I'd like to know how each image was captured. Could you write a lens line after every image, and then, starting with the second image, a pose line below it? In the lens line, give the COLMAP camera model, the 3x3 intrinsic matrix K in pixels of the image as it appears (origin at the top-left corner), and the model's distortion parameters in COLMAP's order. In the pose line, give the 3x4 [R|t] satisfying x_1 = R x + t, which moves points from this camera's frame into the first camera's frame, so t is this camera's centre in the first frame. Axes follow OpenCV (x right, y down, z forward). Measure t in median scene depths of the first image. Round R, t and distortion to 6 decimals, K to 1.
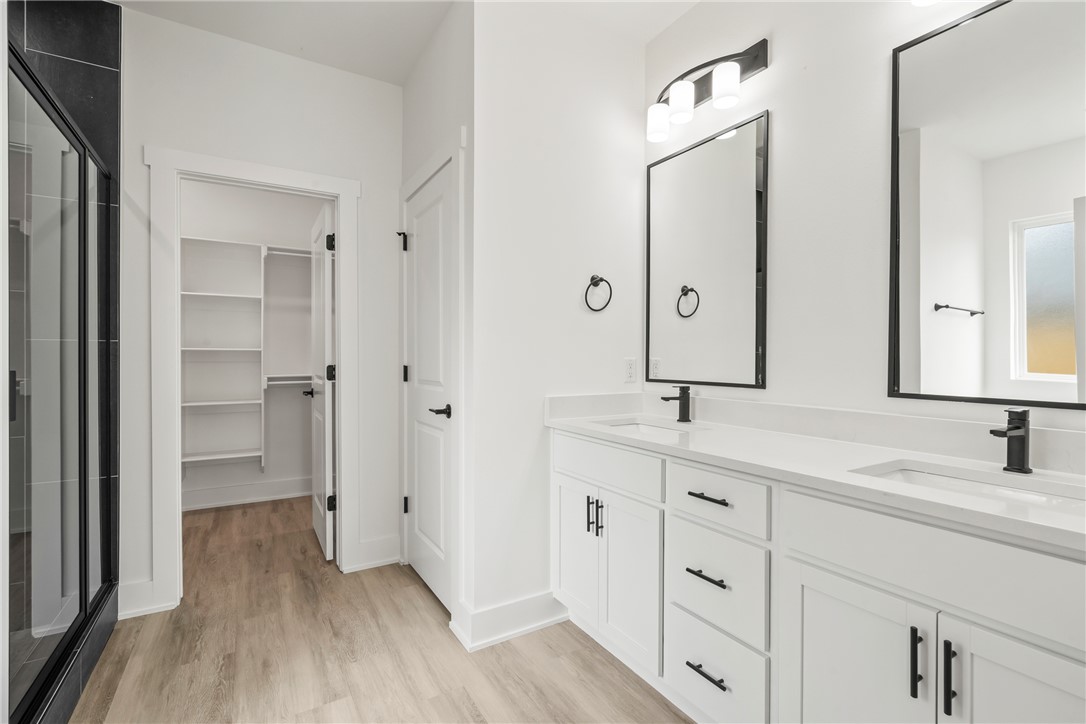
lens RADIAL K [[493.4, 0, 538.5], [0, 493.4, 357.3], [0, 0, 1]] dist [-0.003124, 0.001195]
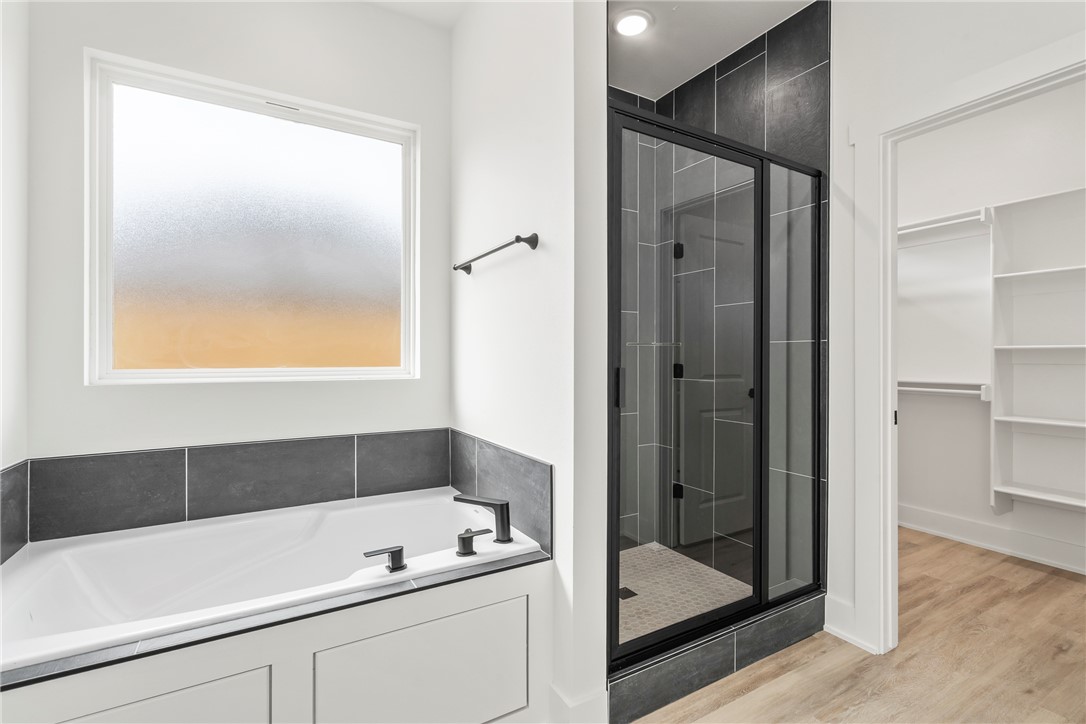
lens RADIAL K [[493.4, 0, 538.5], [0, 493.4, 357.3], [0, 0, 1]] dist [-0.003124, 0.001195]
pose [[-0.004370, 0.000291, -0.999990, 0.109539], [-0.002695, 0.999996, 0.000303, 0.000507], [0.999987, 0.002696, -0.004369, 0.423973]]
